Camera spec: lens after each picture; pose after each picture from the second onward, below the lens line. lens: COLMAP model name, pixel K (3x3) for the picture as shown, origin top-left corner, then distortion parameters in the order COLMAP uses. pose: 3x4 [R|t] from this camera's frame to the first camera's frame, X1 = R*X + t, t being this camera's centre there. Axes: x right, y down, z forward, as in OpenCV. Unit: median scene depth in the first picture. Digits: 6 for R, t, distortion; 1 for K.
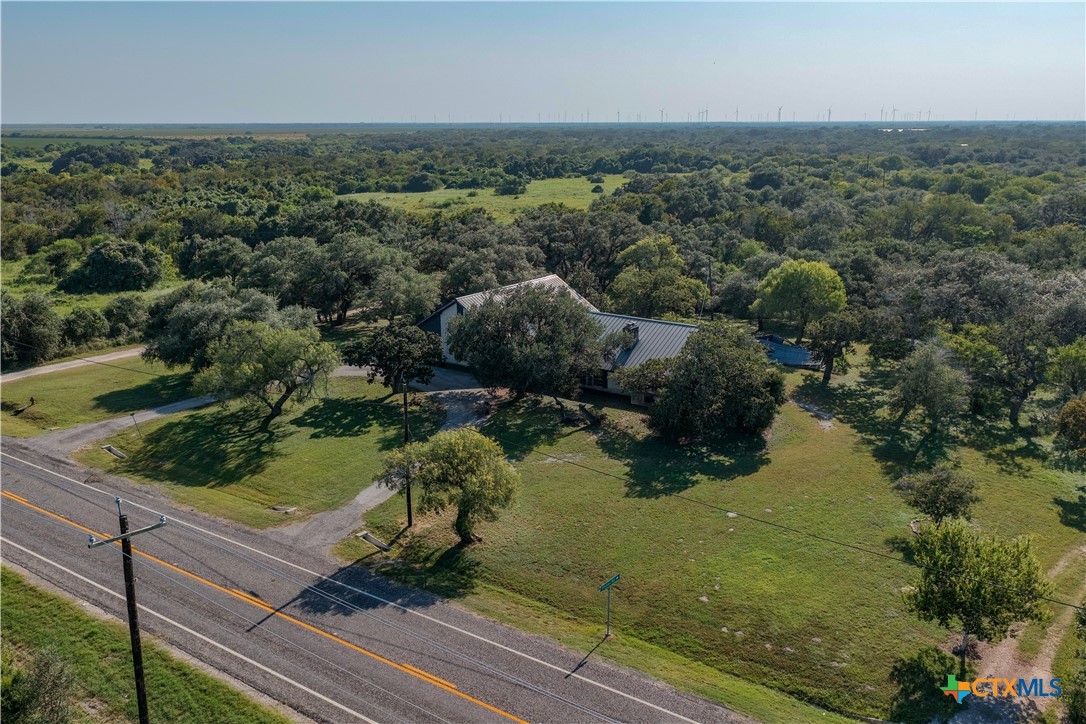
lens RADIAL K [[895.1, 0, 547.0], [0, 895.1, 360.2], [0, 0, 1]] dist [0.015463, -0.014655]
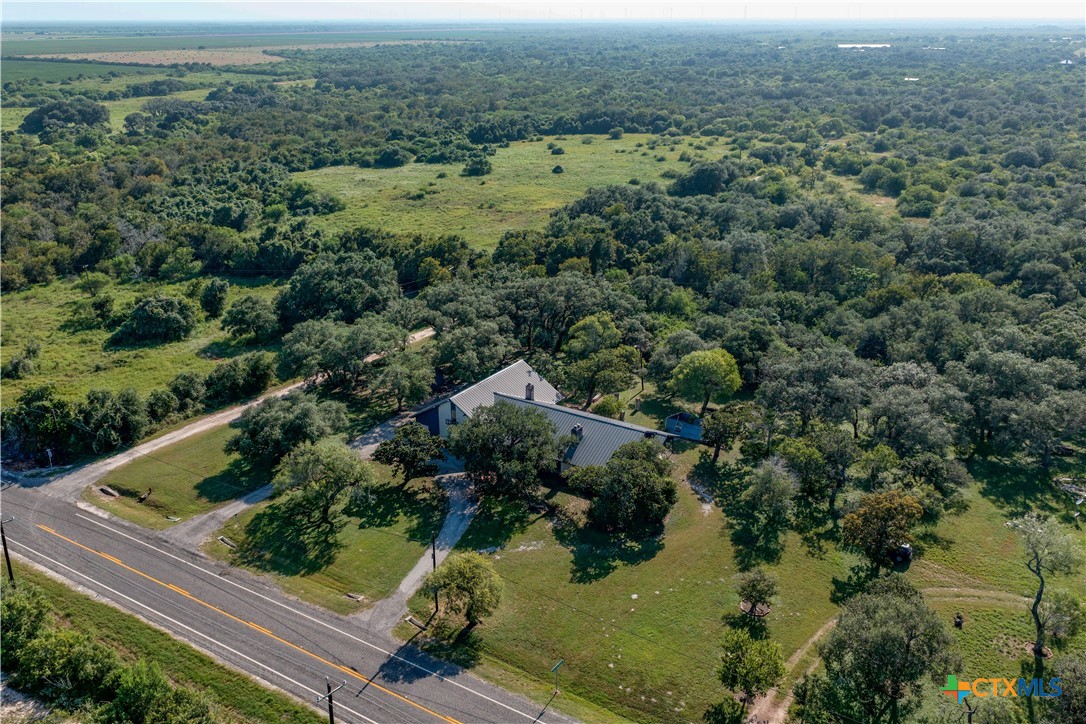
lens RADIAL K [[895.1, 0, 547.0], [0, 895.1, 360.2], [0, 0, 1]] dist [0.015463, -0.014655]
pose [[0.999156, -0.015971, 0.037856, -0.005923], [0.011852, 0.994228, 0.106634, -0.353934], [-0.039340, -0.106096, 0.993577, -0.466341]]
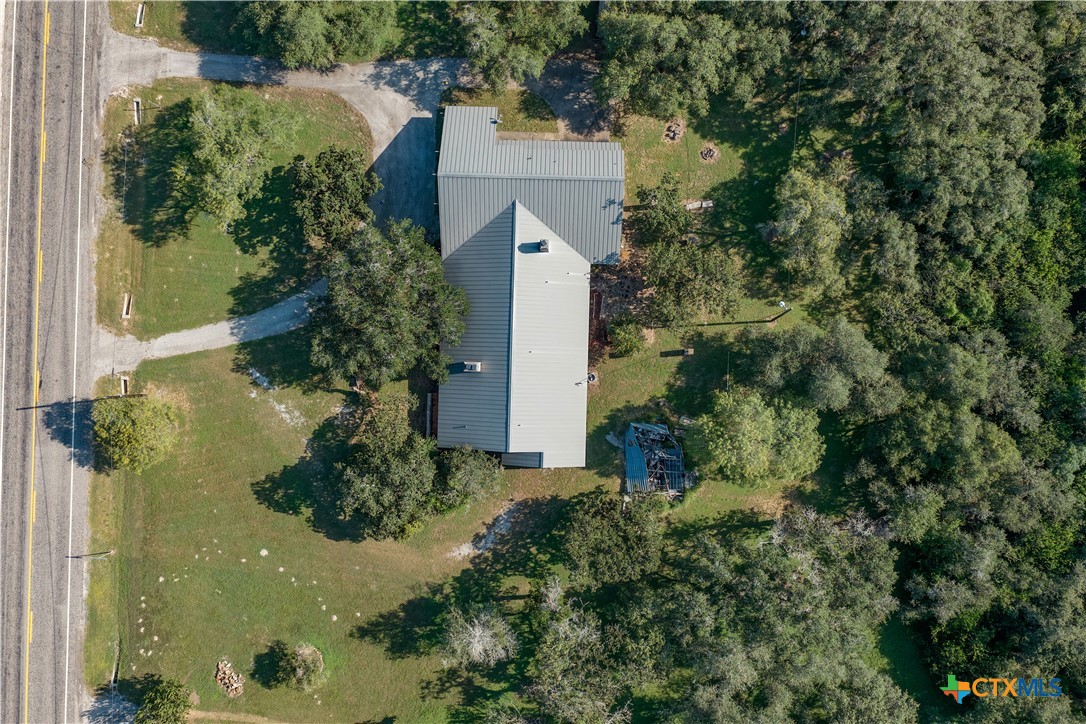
lens RADIAL K [[895.1, 0, 547.0], [0, 895.1, 360.2], [0, 0, 1]] dist [0.015463, -0.014655]
pose [[0.552179, 0.833662, -0.010274, 0.177488], [-0.208030, 0.149702, 0.966599, -1.279313], [0.807355, -0.531598, 0.256089, 0.971710]]
